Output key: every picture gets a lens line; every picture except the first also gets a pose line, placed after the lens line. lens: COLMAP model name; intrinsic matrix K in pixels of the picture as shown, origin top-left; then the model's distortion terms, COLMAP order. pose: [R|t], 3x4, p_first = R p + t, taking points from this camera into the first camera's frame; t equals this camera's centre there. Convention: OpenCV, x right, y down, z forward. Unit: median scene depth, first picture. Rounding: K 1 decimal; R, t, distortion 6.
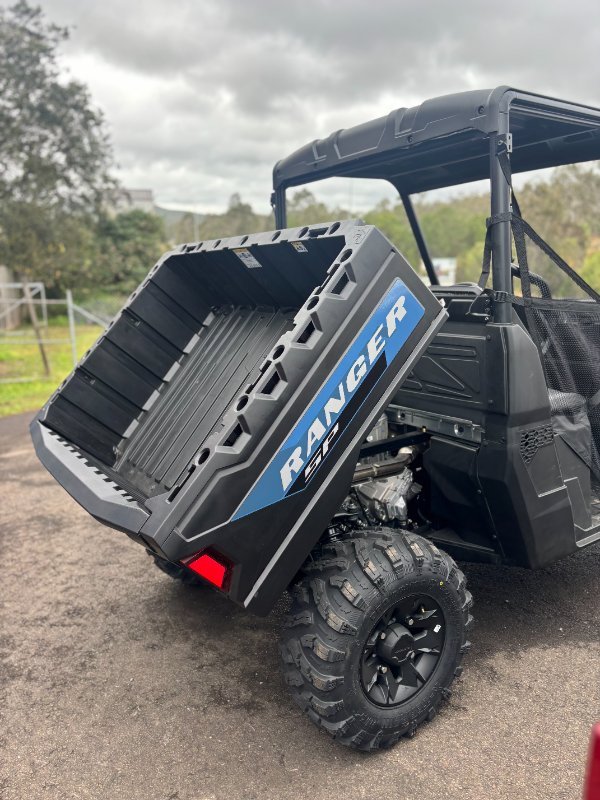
lens RADIAL K [[618.1, 0, 300.0], [0, 618.1, 400.0], [0, 0, 1]] dist [0.004830, 0.014452]
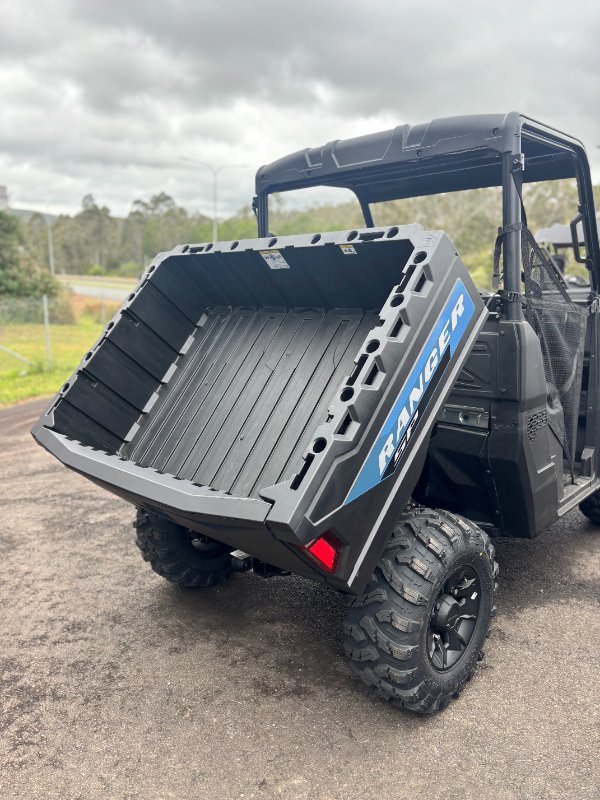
lens RADIAL K [[618.1, 0, 300.0], [0, 618.1, 400.0], [0, 0, 1]] dist [0.004830, 0.014452]
pose [[0.975591, -0.033522, 0.217023, -0.268748], [0.035439, 0.999360, -0.004946, 0.011699], [-0.216719, 0.012516, 0.976154, -0.015047]]
